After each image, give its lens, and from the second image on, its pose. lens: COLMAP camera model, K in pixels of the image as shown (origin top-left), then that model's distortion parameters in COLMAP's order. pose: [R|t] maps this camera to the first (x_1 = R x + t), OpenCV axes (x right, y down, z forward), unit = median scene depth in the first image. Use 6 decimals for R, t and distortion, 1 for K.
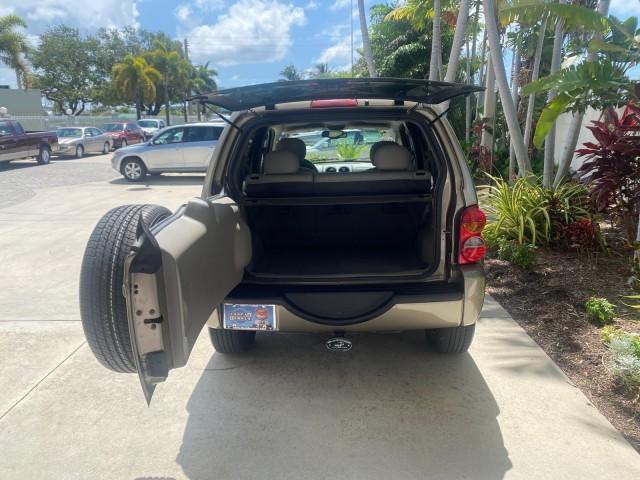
lens RADIAL K [[490.0, 0, 319.0], [0, 490.0, 237.2], [0, 0, 1]] dist [0.019493, -0.011068]
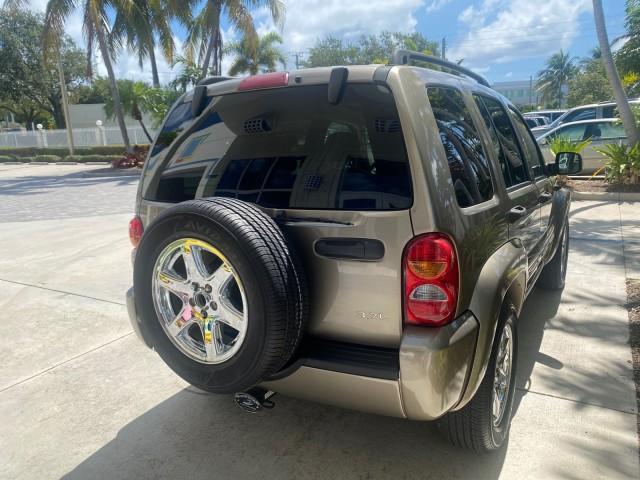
lens RADIAL K [[490.0, 0, 319.0], [0, 490.0, 237.2], [0, 0, 1]] dist [0.019493, -0.011068]
pose [[0.871285, 0.083788, -0.483572, 0.392295], [-0.082707, 0.996294, 0.023607, -0.050483], [0.483758, 0.019426, 0.874986, 0.313972]]
